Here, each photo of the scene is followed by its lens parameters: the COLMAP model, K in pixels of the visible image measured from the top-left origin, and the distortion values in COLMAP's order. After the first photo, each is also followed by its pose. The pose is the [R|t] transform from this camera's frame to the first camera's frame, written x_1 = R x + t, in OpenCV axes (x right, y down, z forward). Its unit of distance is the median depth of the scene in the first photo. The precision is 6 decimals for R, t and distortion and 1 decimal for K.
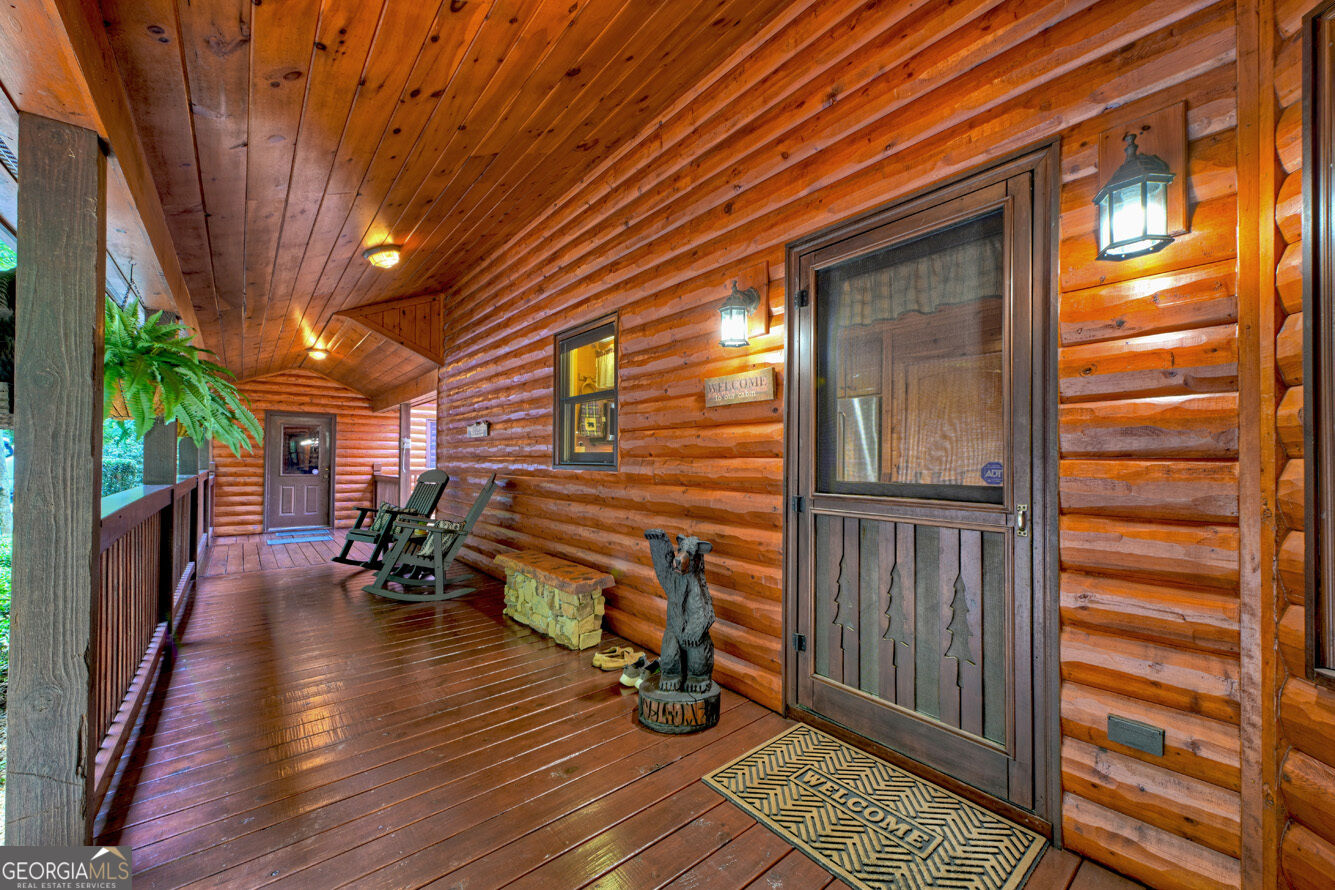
lens RADIAL K [[519.5, 0, 663.7], [0, 519.5, 456.1], [0, 0, 1]] dist [0.008738, -0.000273]
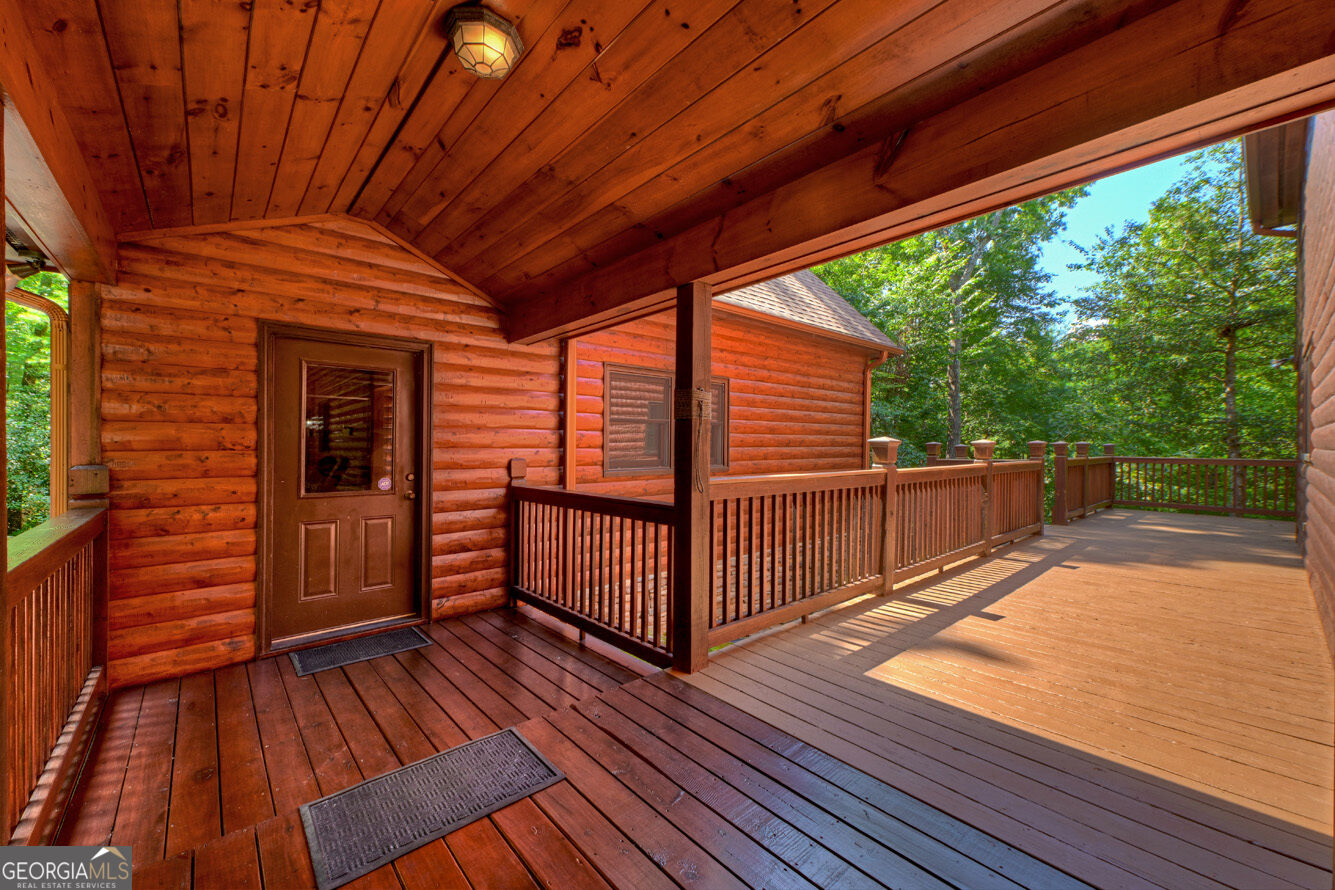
lens RADIAL K [[519.5, 0, 669.0], [0, 519.5, 445.6], [0, 0, 1]] dist [0.008738, -0.000273]
pose [[0.998865, -0.006566, 0.047178, -0.462852], [0.005964, 0.999899, 0.012880, -0.003429], [-0.047257, -0.012584, 0.998803, 0.581137]]
